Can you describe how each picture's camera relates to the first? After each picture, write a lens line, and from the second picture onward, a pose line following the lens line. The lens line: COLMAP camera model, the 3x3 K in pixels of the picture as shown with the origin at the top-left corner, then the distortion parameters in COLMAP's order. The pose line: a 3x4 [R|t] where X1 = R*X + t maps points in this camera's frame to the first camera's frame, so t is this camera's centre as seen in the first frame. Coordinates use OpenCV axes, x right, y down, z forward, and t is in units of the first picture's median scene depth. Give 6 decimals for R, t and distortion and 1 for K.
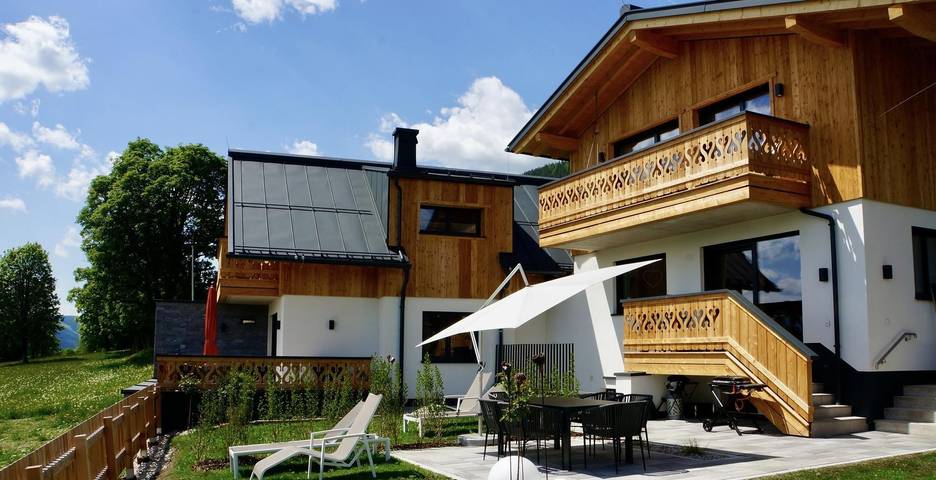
lens RADIAL K [[859.6, 0, 468.0], [0, 859.6, 240.0], [0, 0, 1]] dist [-0.184462, 0.009118]
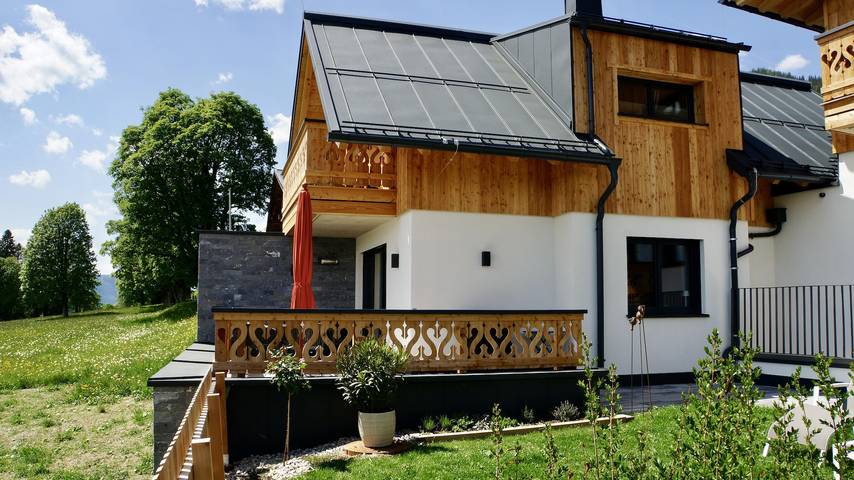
lens RADIAL K [[826.7, 0, 426.0], [0, 826.7, 227.6], [0, 0, 1]] dist [-0.248753, 0.000371]
pose [[0.997668, -0.004778, -0.068087, -0.130493], [0.007202, 0.999347, 0.035397, 0.044129], [0.067873, -0.035805, 0.997051, 0.320121]]
